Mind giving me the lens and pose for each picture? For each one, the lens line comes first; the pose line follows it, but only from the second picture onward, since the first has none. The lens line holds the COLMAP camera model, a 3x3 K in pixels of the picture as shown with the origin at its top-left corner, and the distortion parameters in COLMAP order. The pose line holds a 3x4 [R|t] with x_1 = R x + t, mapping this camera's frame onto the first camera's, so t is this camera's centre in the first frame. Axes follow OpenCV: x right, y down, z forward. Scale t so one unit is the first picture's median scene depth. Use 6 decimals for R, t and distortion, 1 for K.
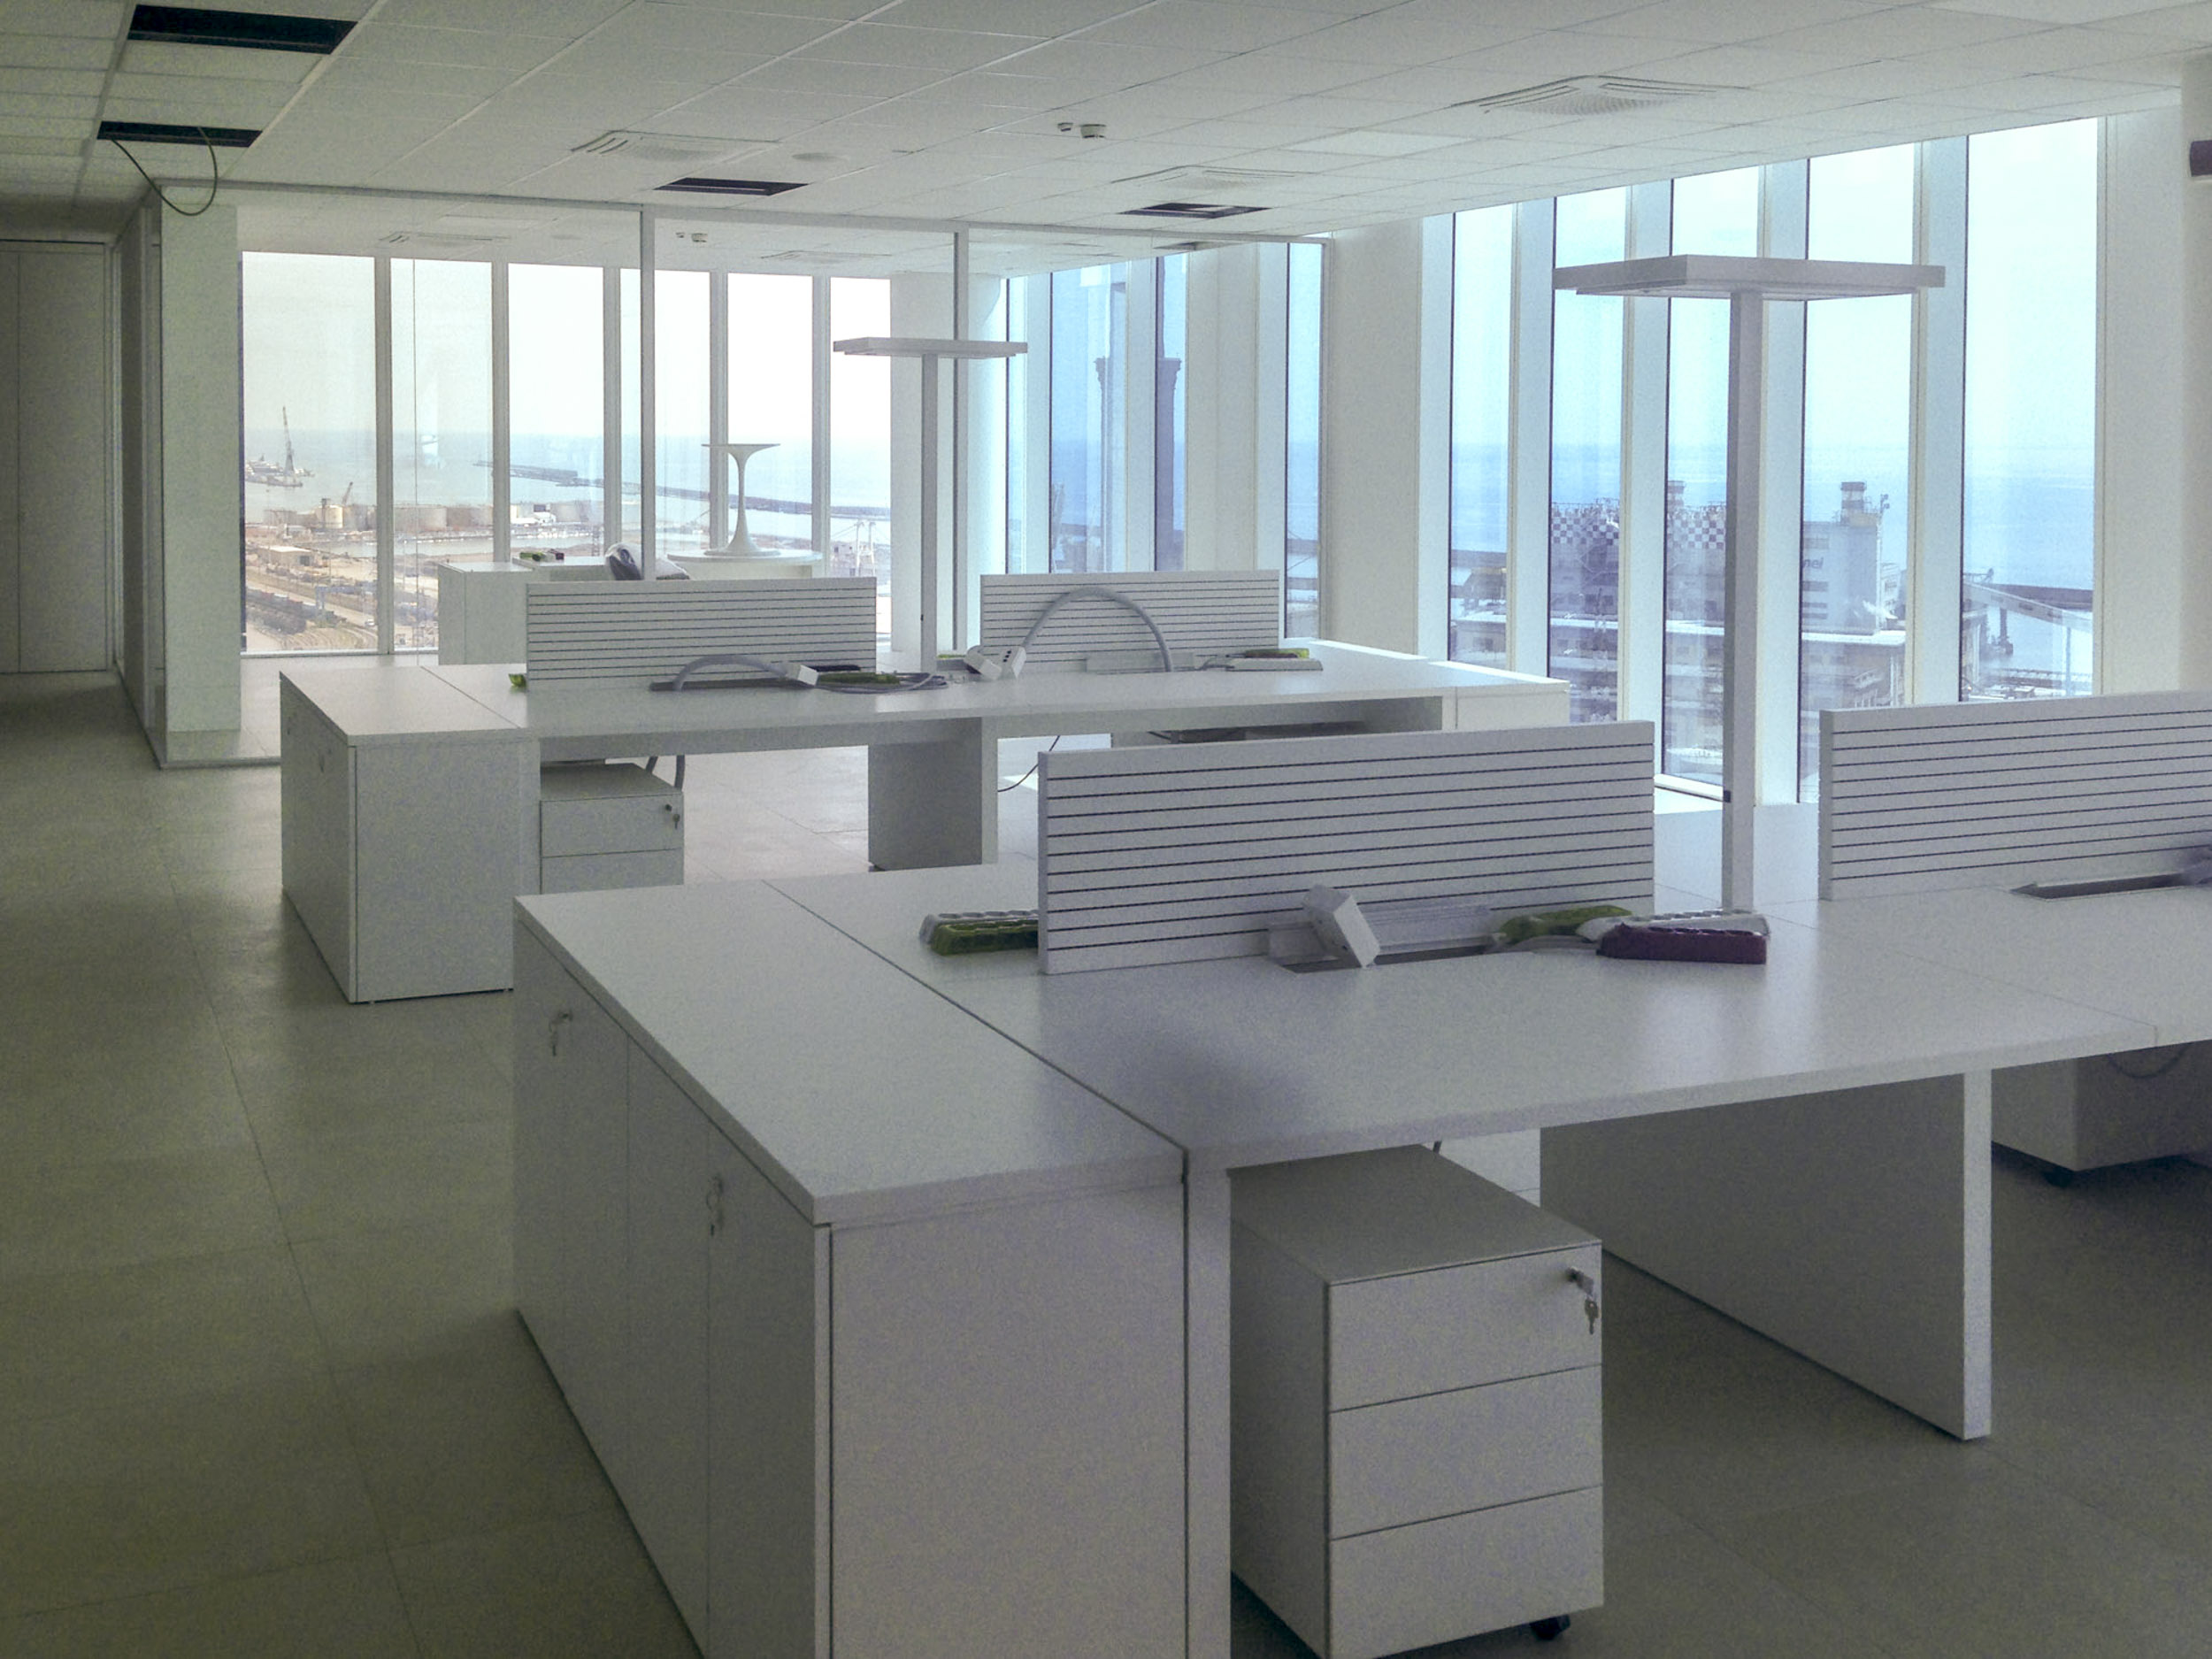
lens RADIAL K [[2277.5, 0, 1104.5], [0, 2277.5, 829.1], [0, 0, 1]] dist [-0.014129, 0.000000]
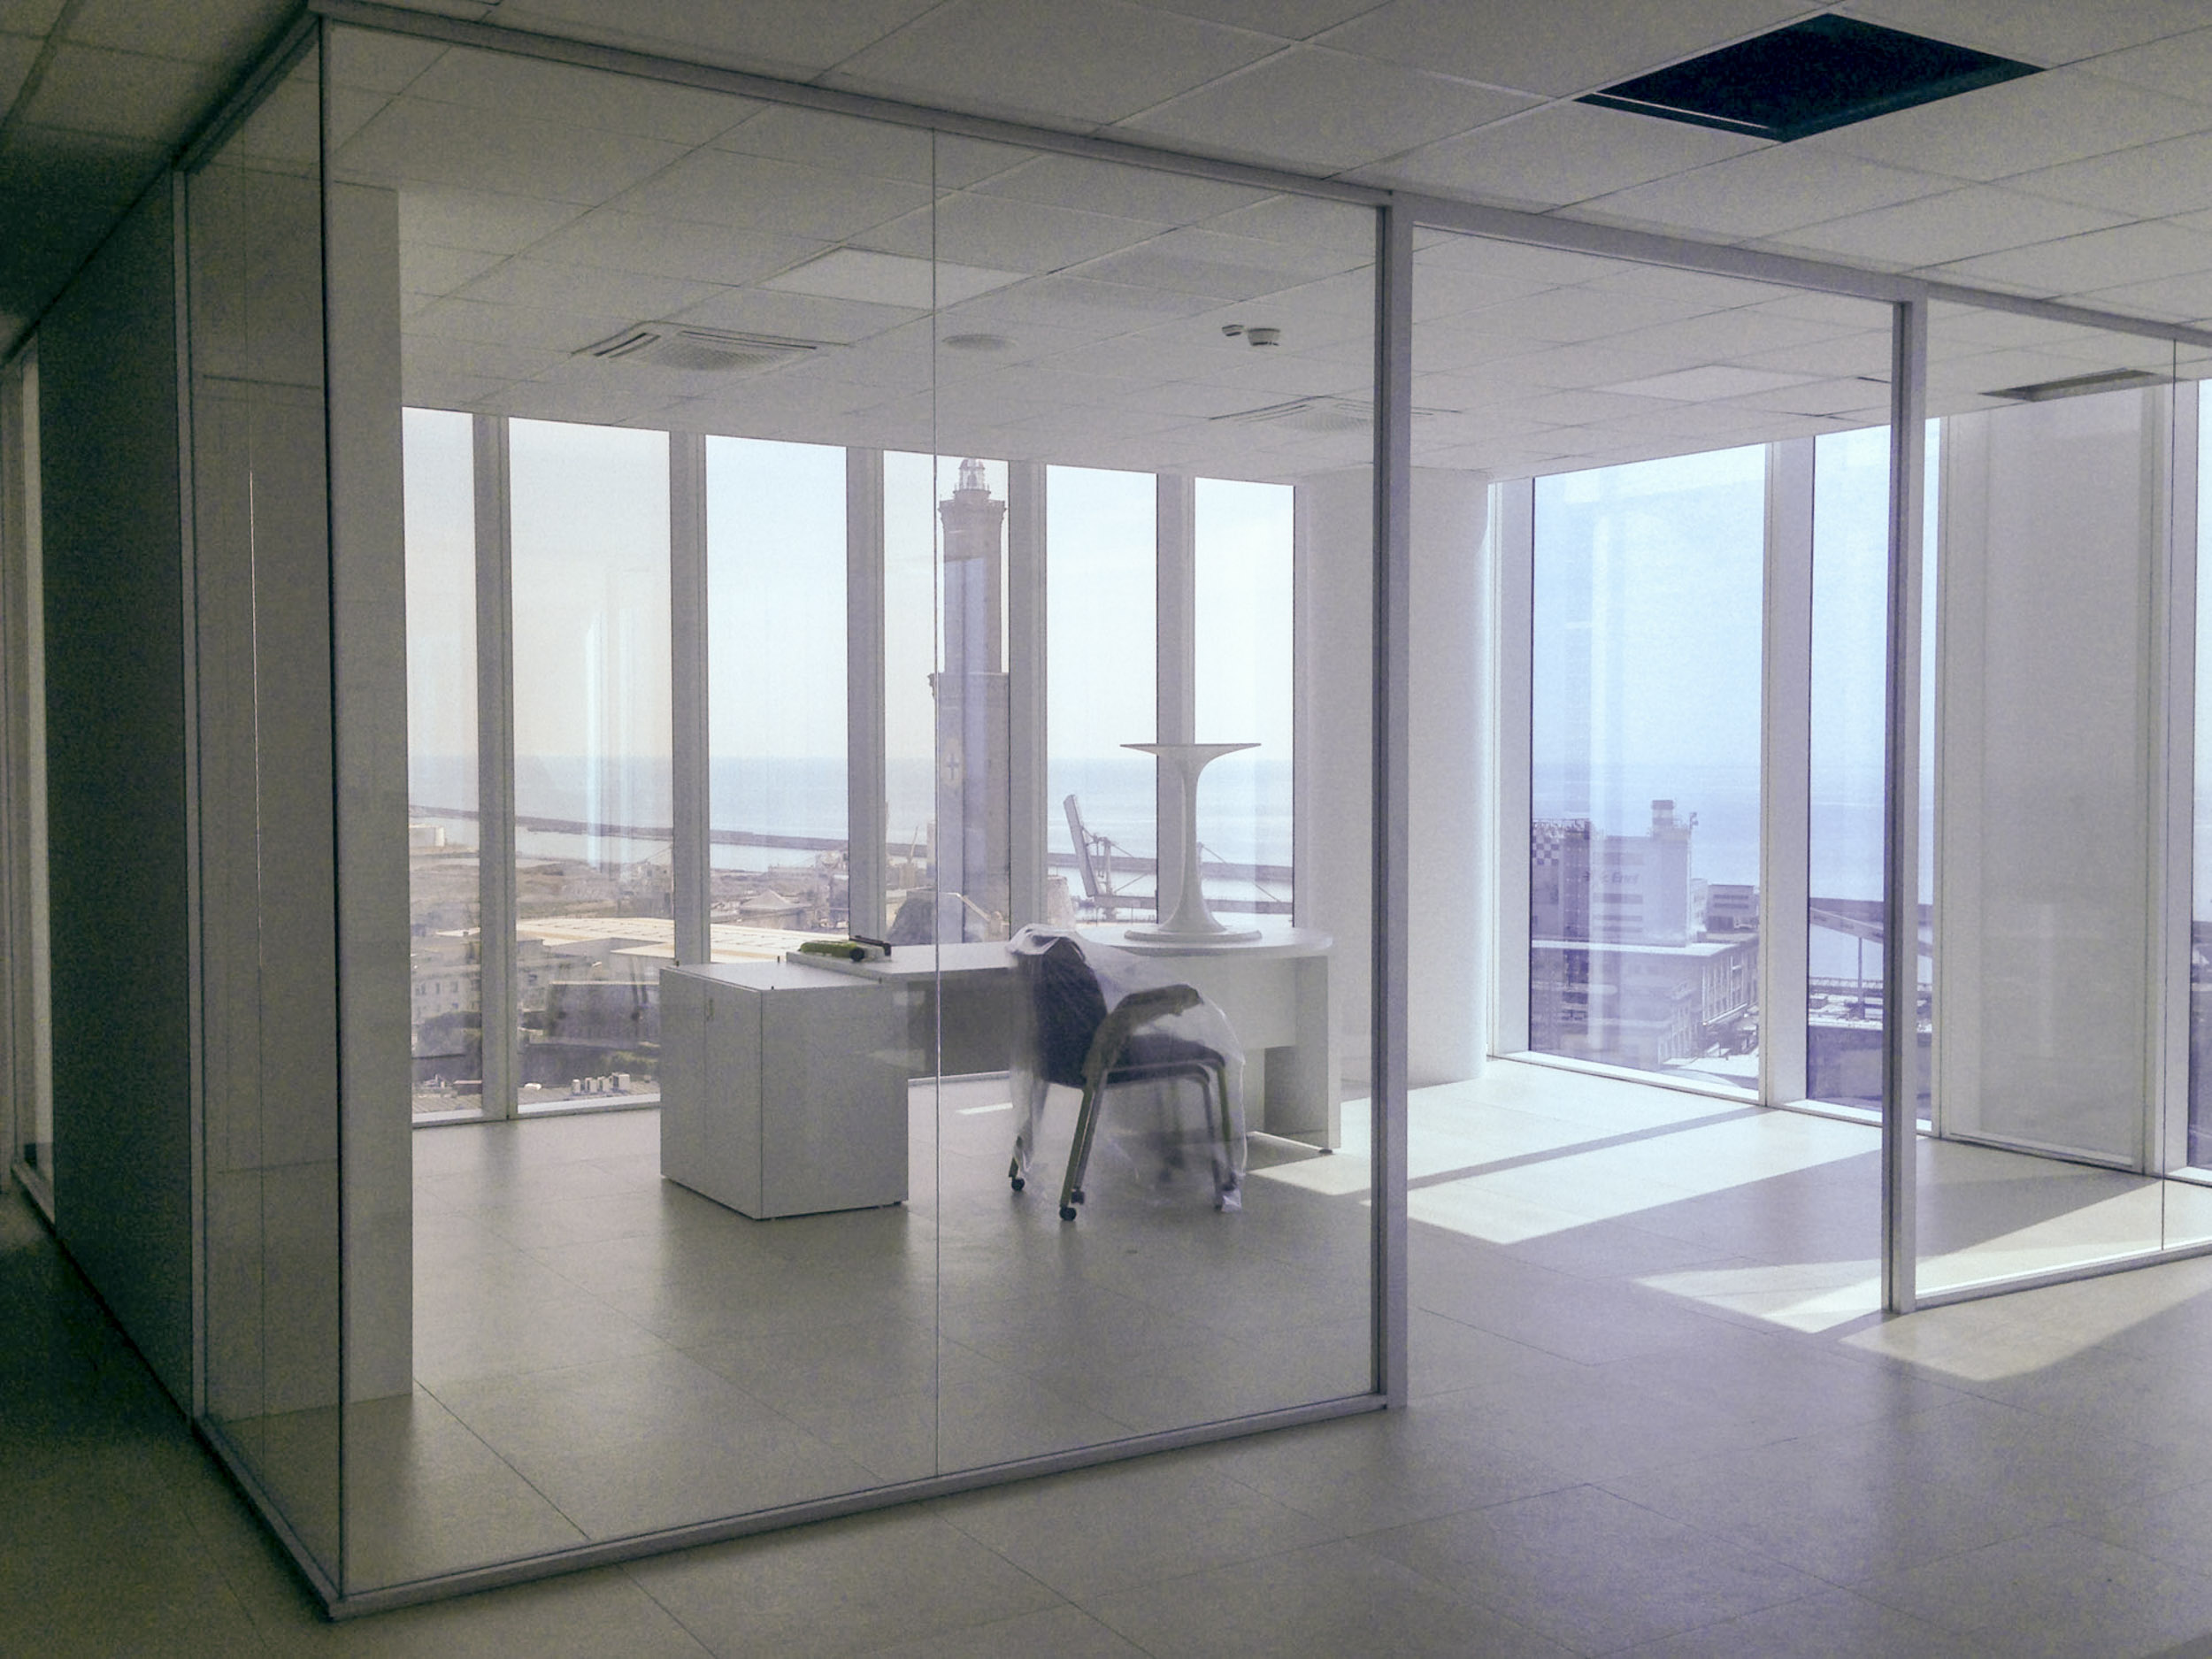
lens RADIAL K [[2277.5, 0, 1107.1], [0, 2277.5, 829.7], [0, 0, 1]] dist [-0.014129, 0.000000]
pose [[0.990124, -0.015374, 0.139347, -0.087040], [0.034363, 0.990262, -0.134905, -0.027539], [-0.135916, 0.138361, 0.981011, 0.165456]]
